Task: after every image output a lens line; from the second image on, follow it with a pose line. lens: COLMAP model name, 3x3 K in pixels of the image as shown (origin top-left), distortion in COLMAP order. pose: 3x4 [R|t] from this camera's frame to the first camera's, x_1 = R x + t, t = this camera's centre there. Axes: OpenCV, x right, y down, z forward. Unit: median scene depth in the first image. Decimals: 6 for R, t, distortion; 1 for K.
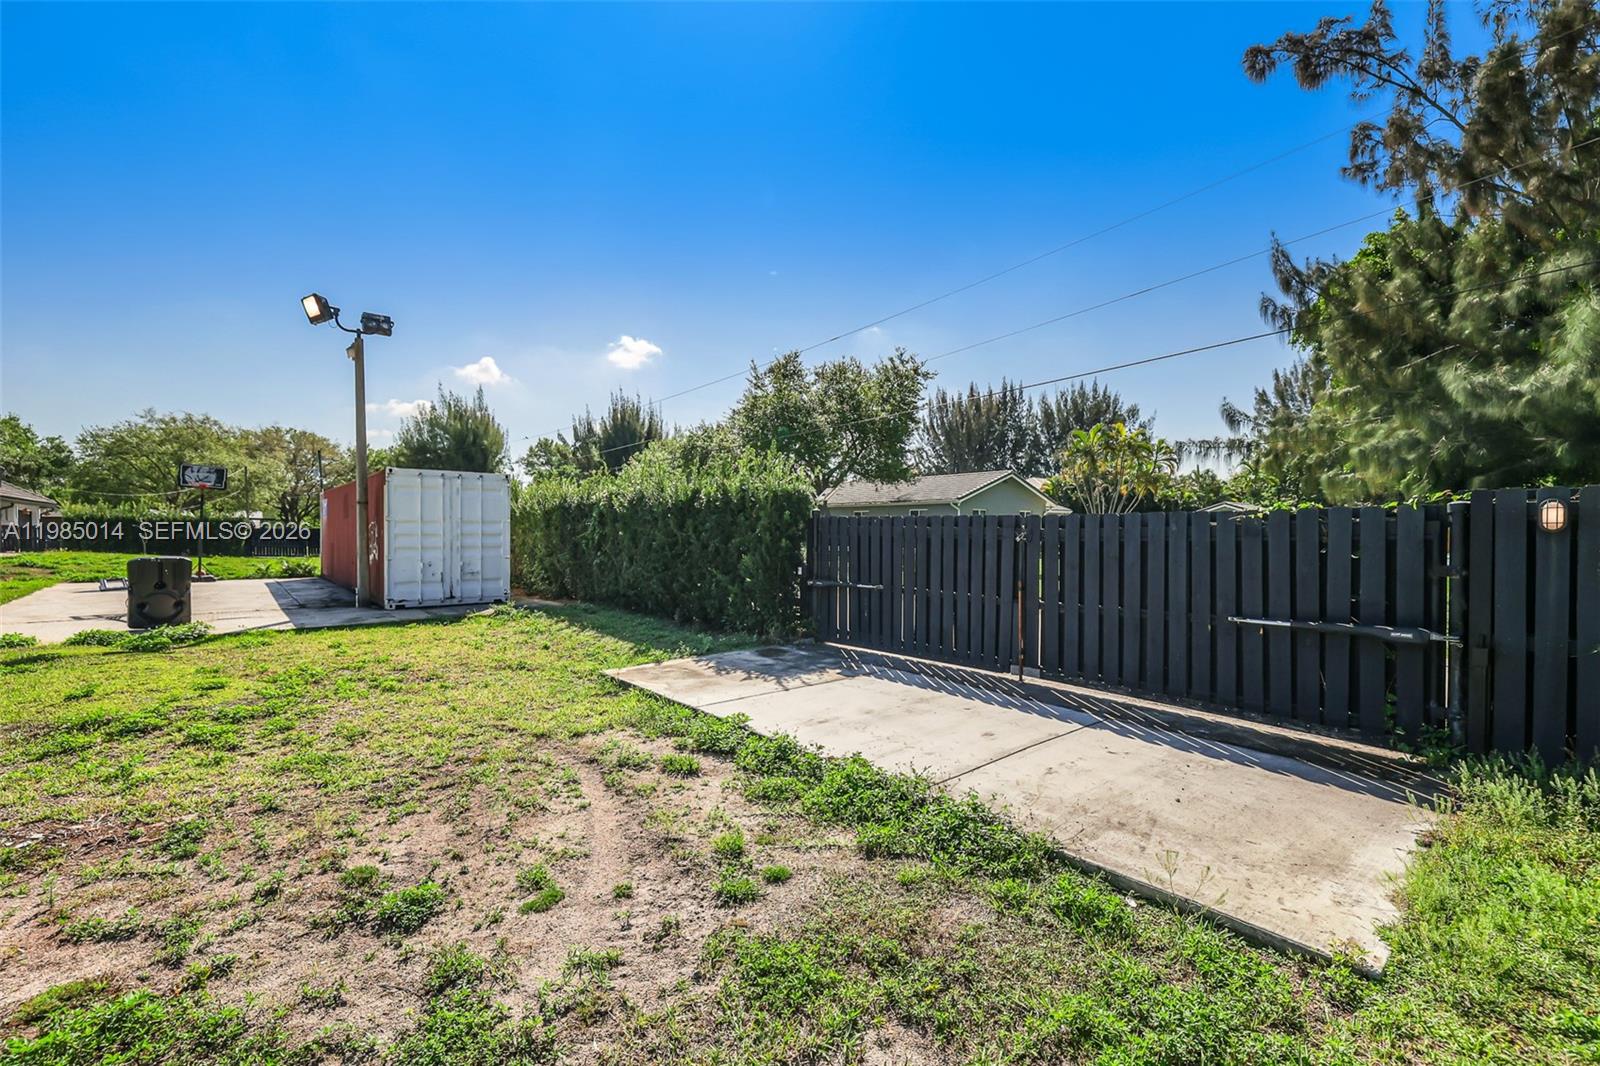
lens RADIAL K [[680.7, 0, 805.0], [0, 680.7, 535.7], [0, 0, 1]] dist [-0.000766, 0.000307]
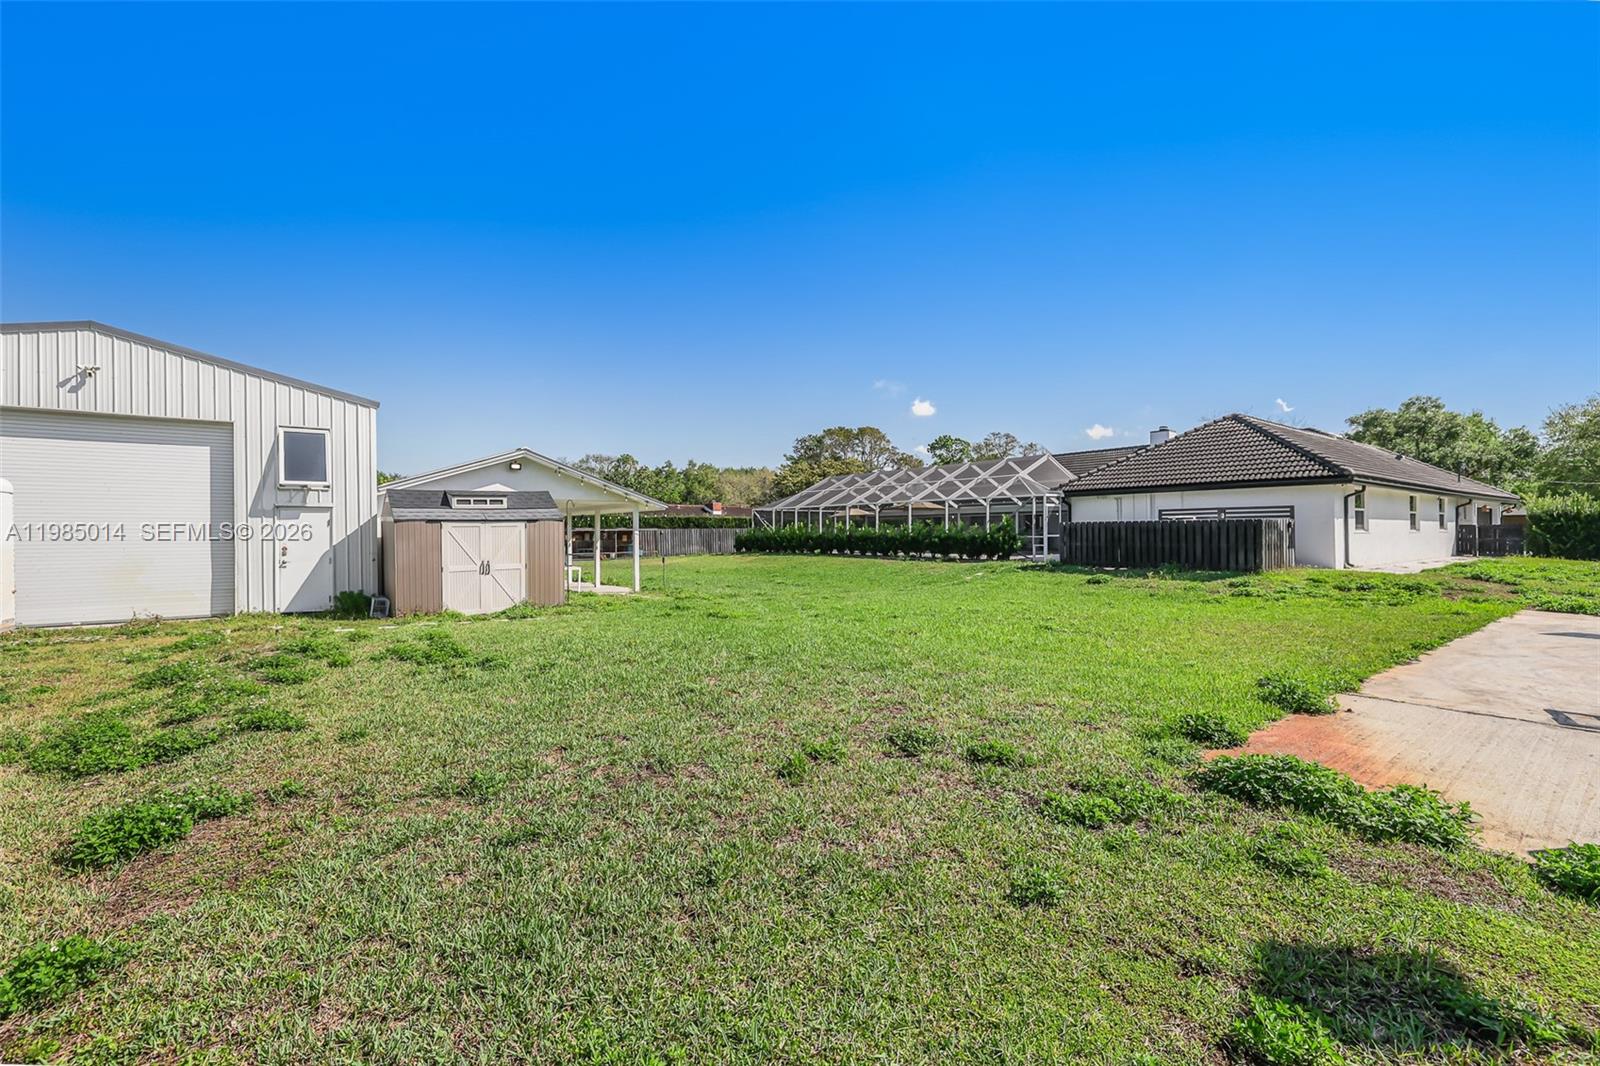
lens RADIAL K [[680.7, 0, 796.1], [0, 680.7, 531.6], [0, 0, 1]] dist [-0.000766, 0.000307]
pose [[-0.077886, 0.001555, -0.996961, -0.147010], [-0.004031, 0.999990, 0.001875, -0.002903], [0.996954, 0.004165, -0.077879, 0.133210]]
